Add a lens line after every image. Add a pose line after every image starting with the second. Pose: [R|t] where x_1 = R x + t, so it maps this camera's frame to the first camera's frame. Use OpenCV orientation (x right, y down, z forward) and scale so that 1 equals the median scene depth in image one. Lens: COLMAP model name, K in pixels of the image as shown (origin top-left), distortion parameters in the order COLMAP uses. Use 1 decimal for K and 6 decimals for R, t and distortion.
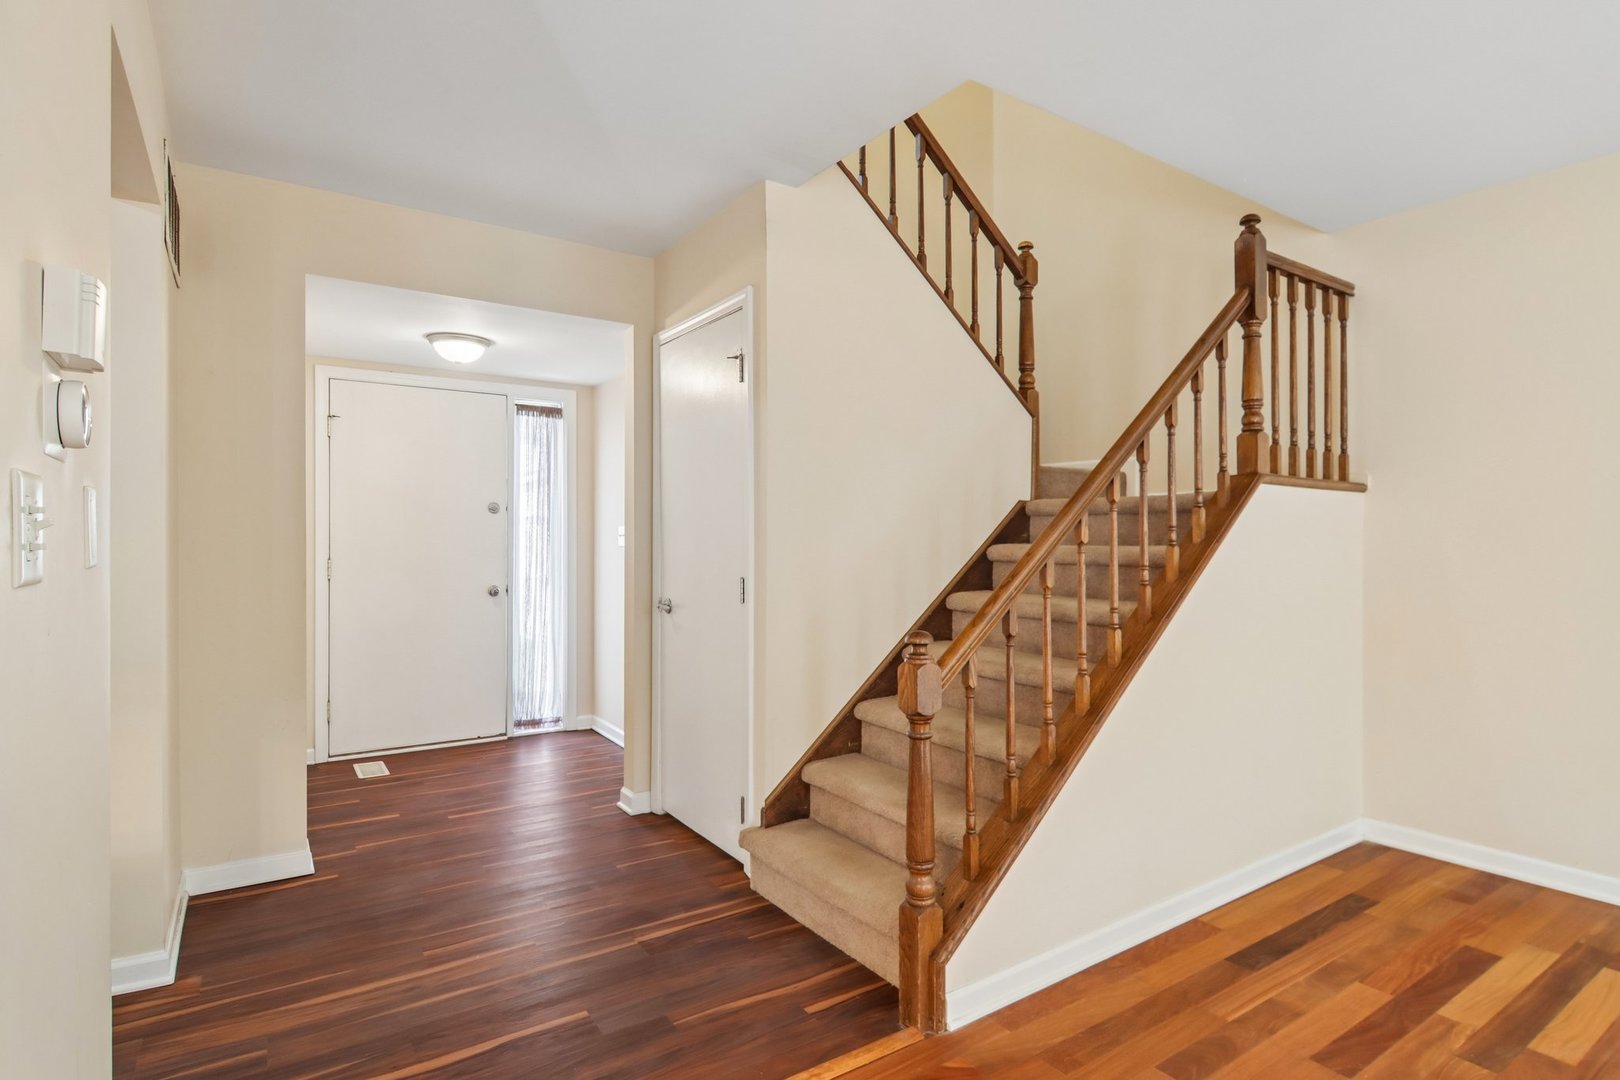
lens RADIAL K [[837.9, 0, 818.4], [0, 837.9, 540.6], [0, 0, 1]] dist [-0.004576, -0.009657]
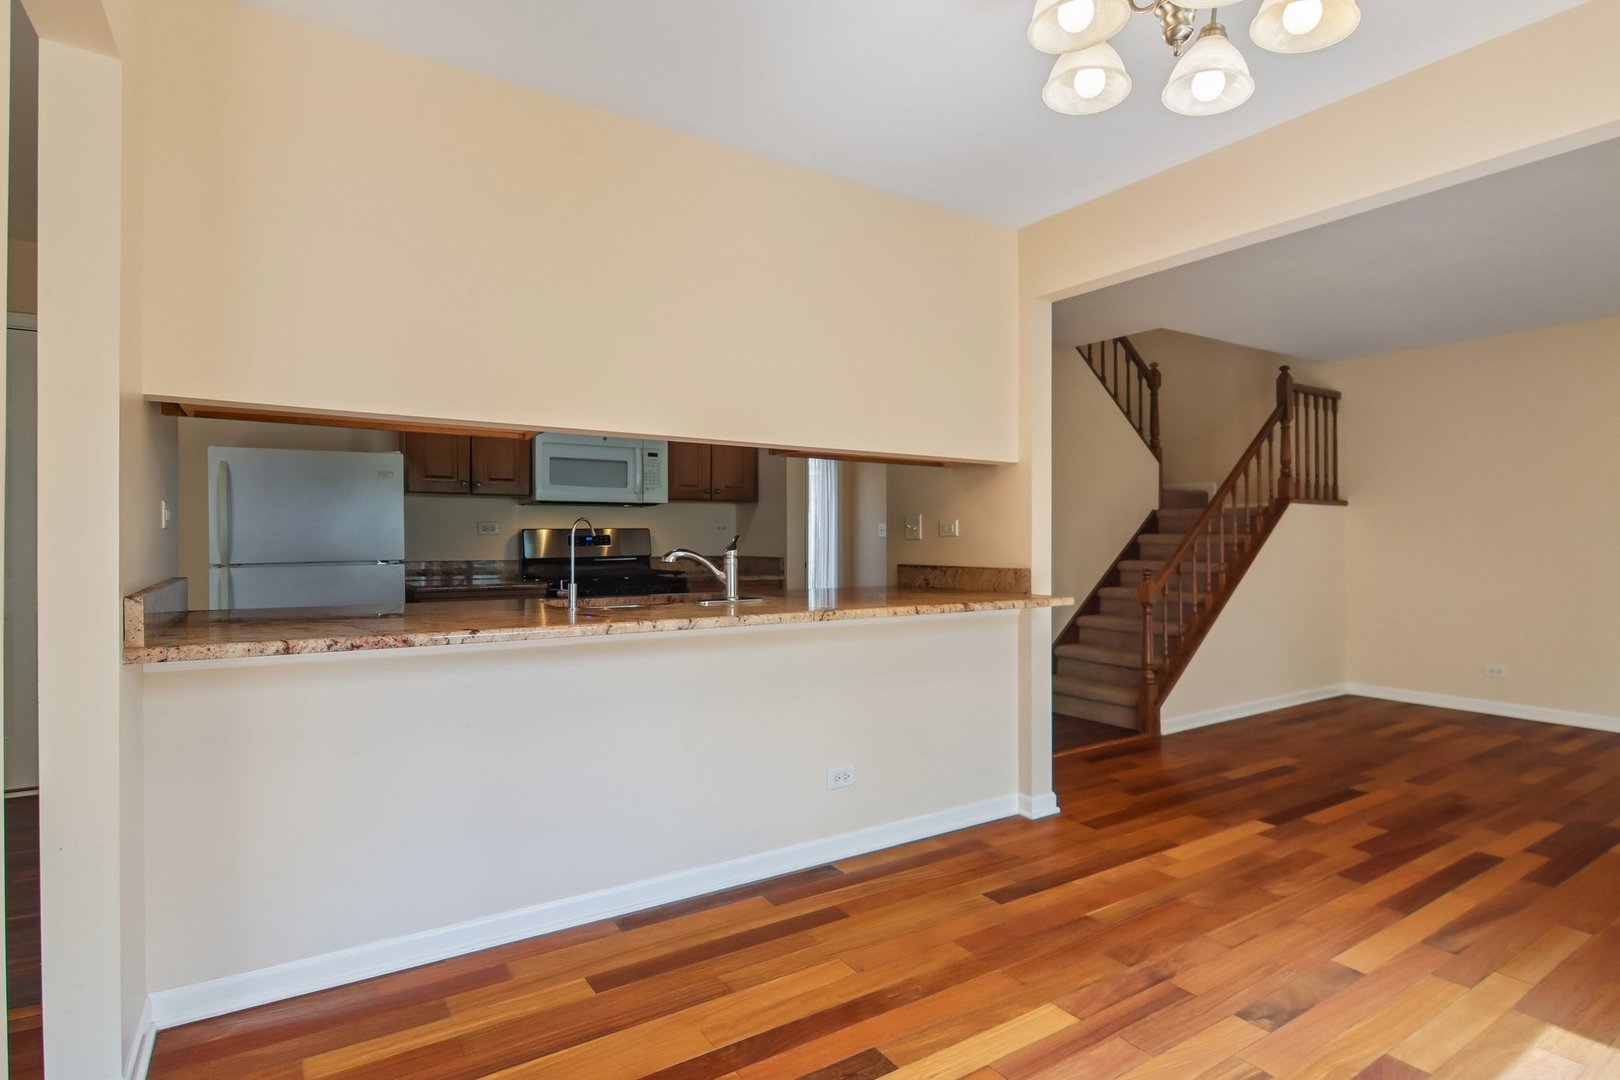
lens RADIAL K [[837.9, 0, 814.3], [0, 837.9, 531.8], [0, 0, 1]] dist [-0.004576, -0.009657]
pose [[0.999583, -0.005021, -0.028454, -0.504234], [0.004971, 0.999986, -0.001812, -0.001367], [0.028463, 0.001670, 0.999593, -0.939567]]
